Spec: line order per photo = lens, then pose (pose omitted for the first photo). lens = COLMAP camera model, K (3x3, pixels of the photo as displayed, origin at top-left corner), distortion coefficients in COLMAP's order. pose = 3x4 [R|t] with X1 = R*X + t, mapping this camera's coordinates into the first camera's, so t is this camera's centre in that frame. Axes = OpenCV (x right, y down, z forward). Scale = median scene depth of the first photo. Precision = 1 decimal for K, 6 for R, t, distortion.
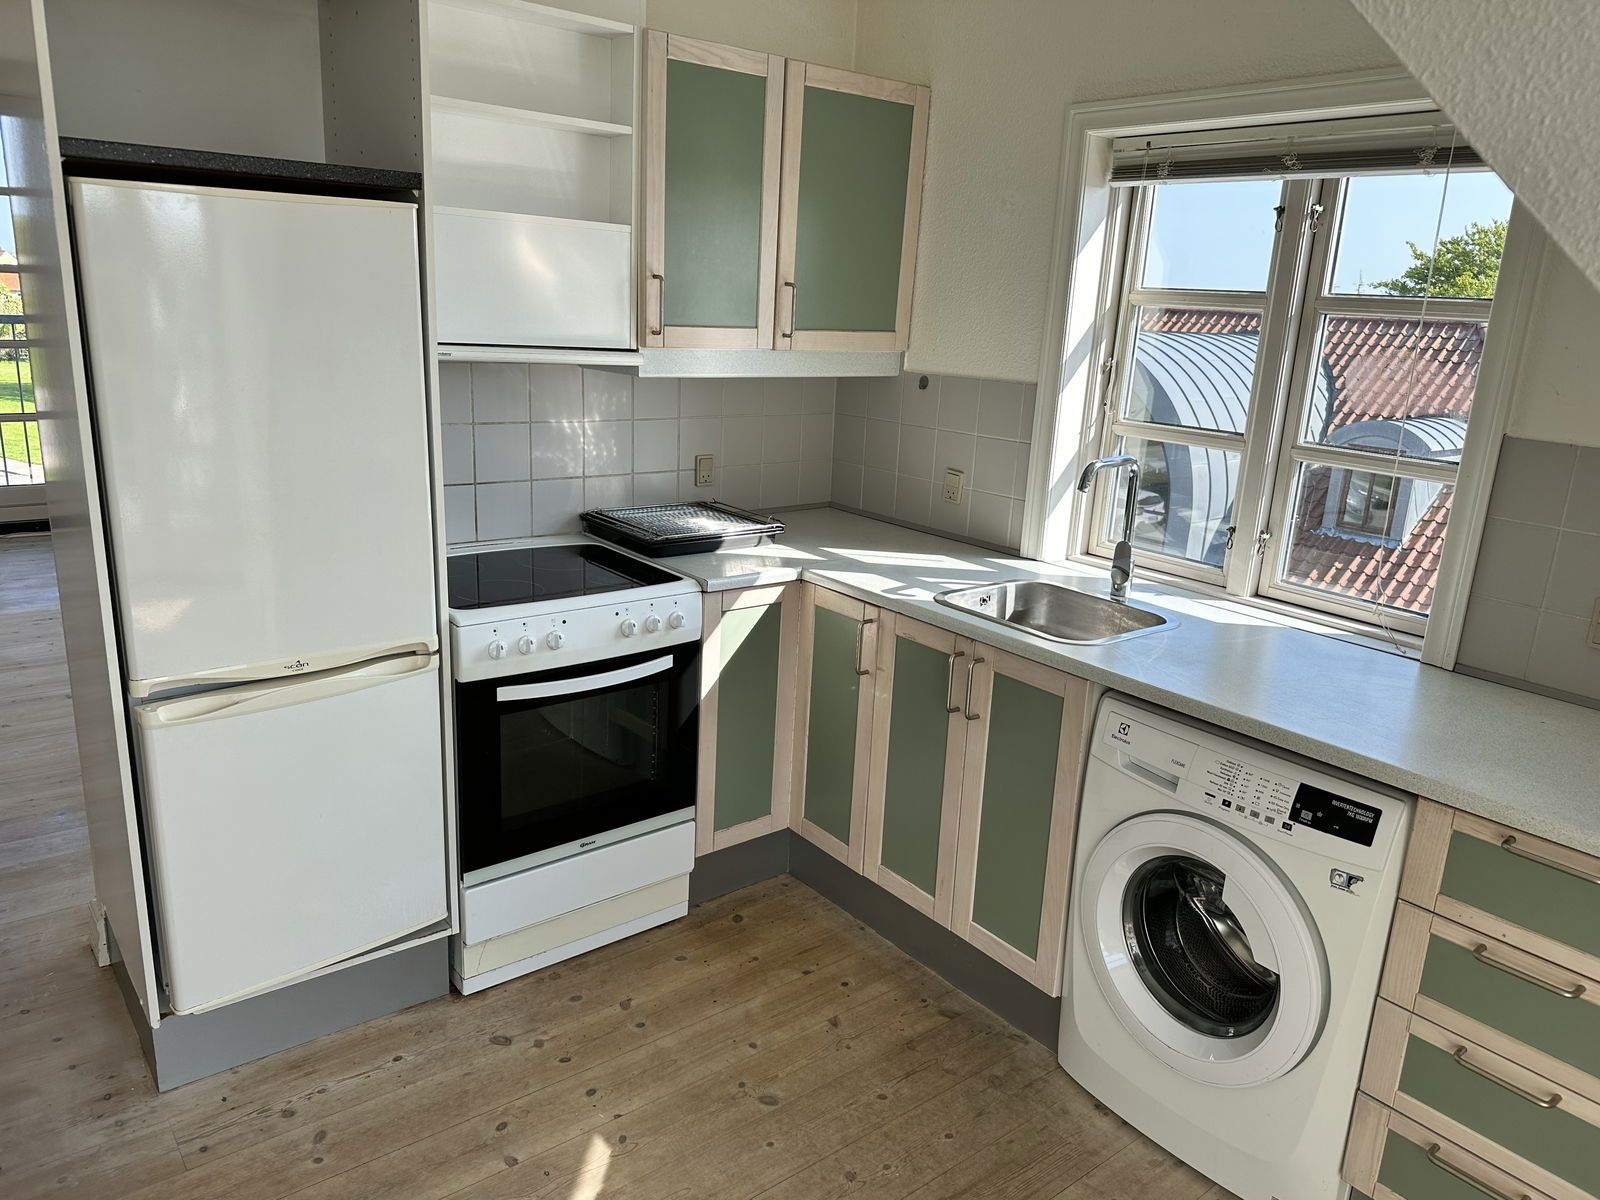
lens RADIAL K [[1140.9, 0, 800.0], [0, 1140.9, 600.0], [0, 0, 1]] dist [-0.002807, -0.001913]
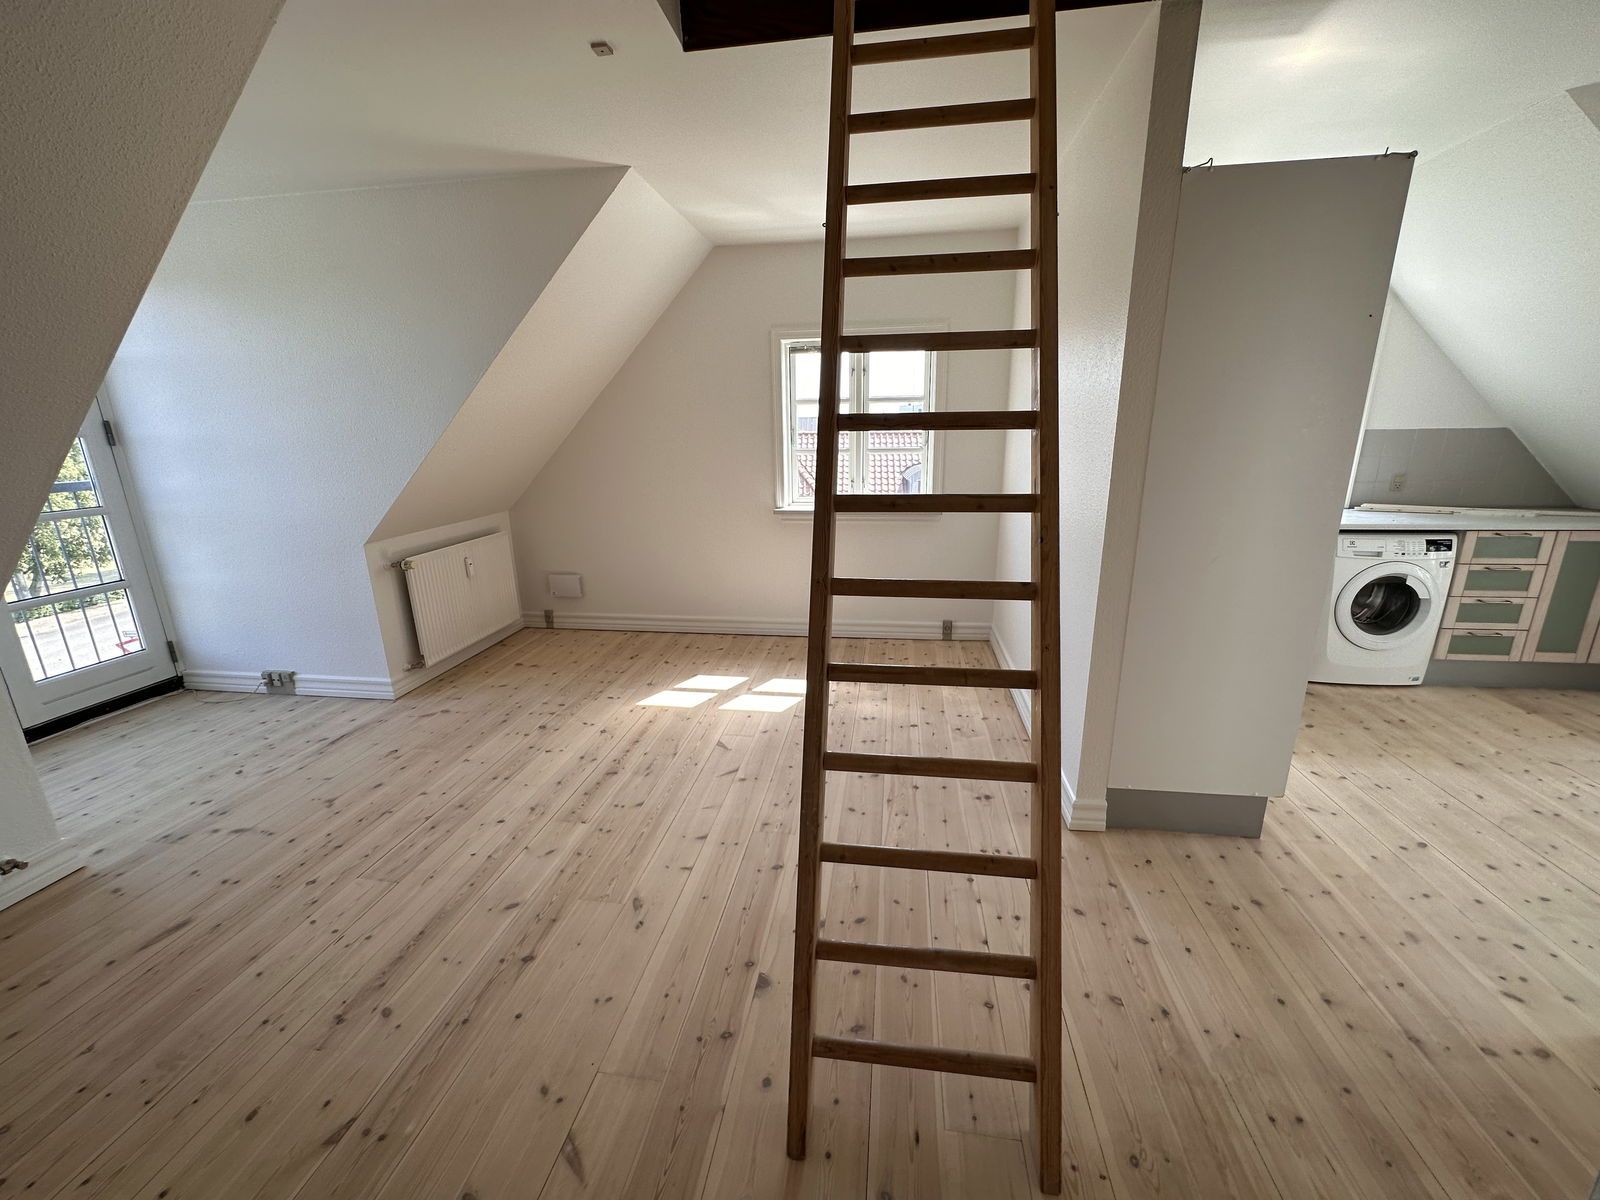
lens RADIAL K [[639.7, 0, 800.0], [0, 639.7, 600.0], [0, 0, 1]] dist [-0.000201, 0.000049]
pose [[0.737620, -0.230362, 0.634705, -1.882803], [0.225800, 0.970039, 0.089657, -0.214425], [-0.636342, 0.077183, 0.767536, 0.708070]]
